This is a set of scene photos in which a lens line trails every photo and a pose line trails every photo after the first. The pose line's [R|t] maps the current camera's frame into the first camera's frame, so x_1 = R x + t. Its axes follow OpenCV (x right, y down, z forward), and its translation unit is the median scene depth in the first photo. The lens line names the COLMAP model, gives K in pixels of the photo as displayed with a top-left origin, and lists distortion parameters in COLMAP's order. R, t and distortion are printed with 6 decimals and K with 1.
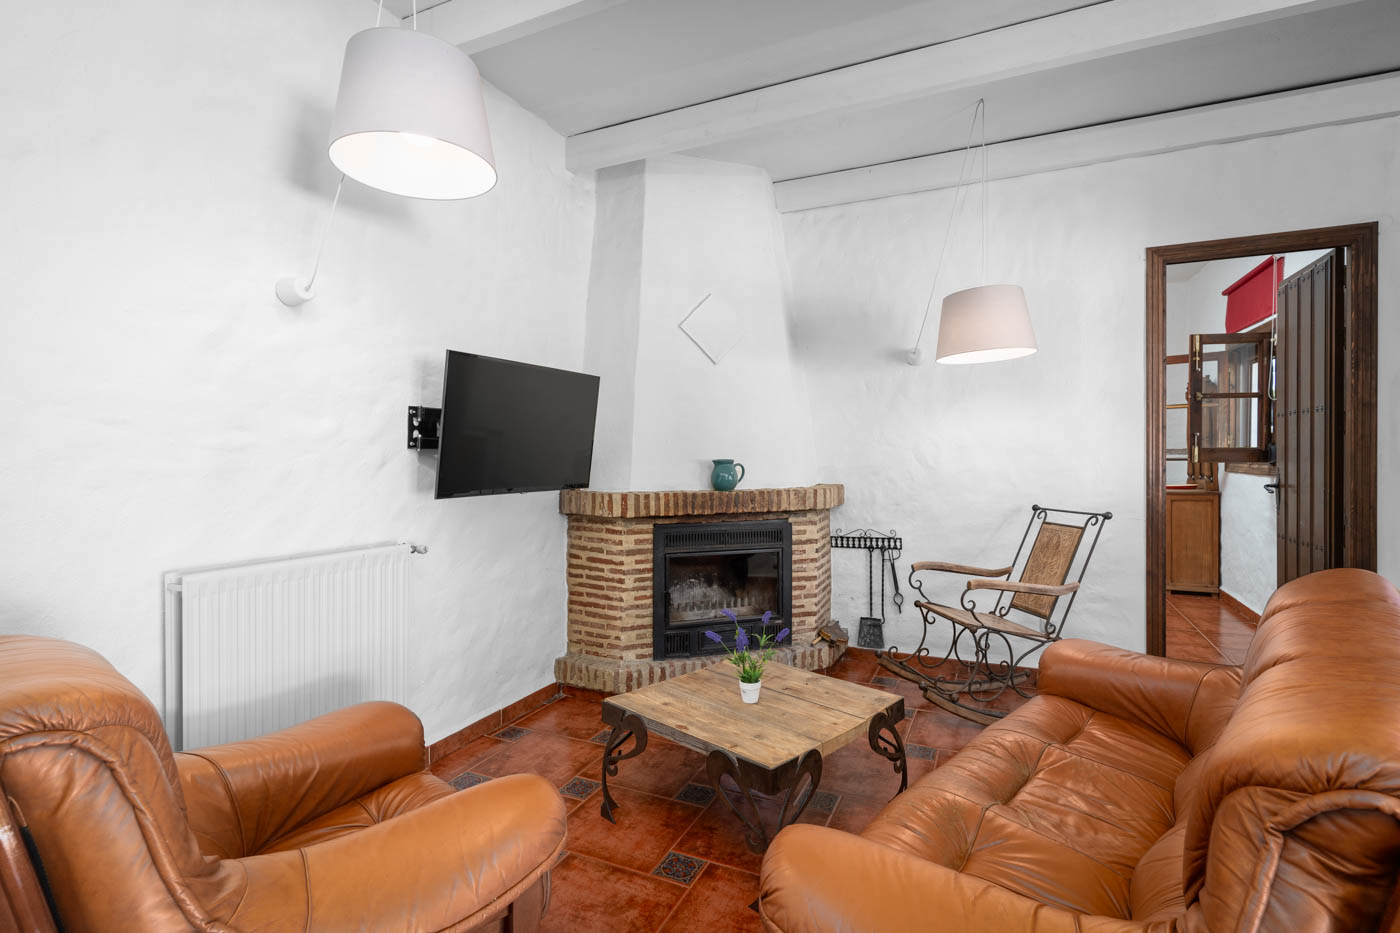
lens RADIAL K [[689.4, 0, 686.2], [0, 689.4, 447.0], [0, 0, 1]] dist [-0.006831, -0.000451]
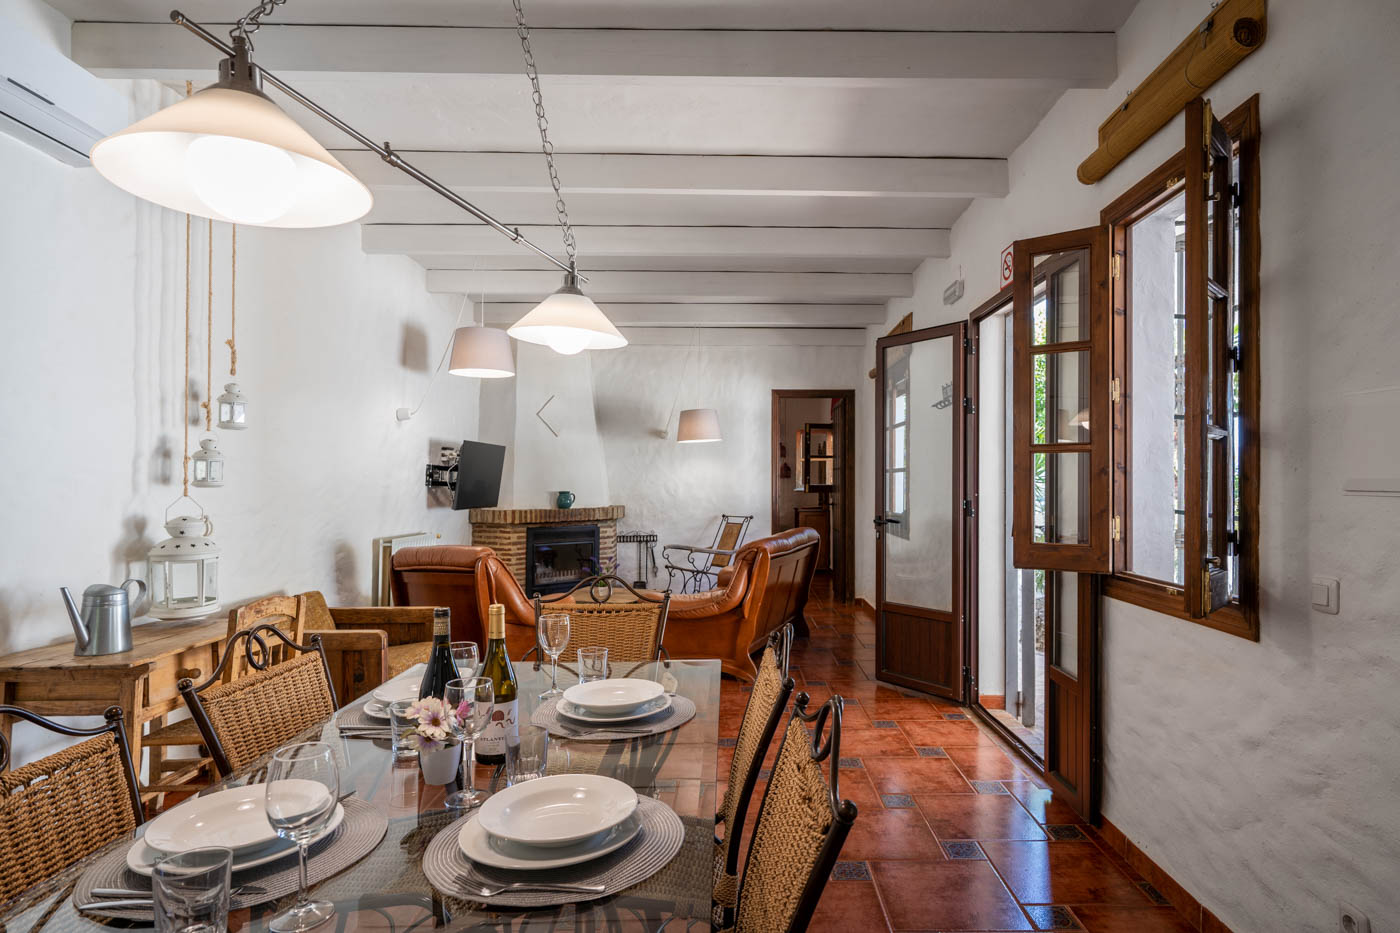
lens RADIAL K [[770.9, 0, 700.4], [0, 770.9, 472.0], [0, 0, 1]] dist [0.002645, 0.000055]
pose [[0.922027, 0.010007, 0.386996, -0.397394], [-0.008322, 0.999947, -0.006030, -0.022316], [-0.387036, 0.002339, 0.922062, -0.983323]]
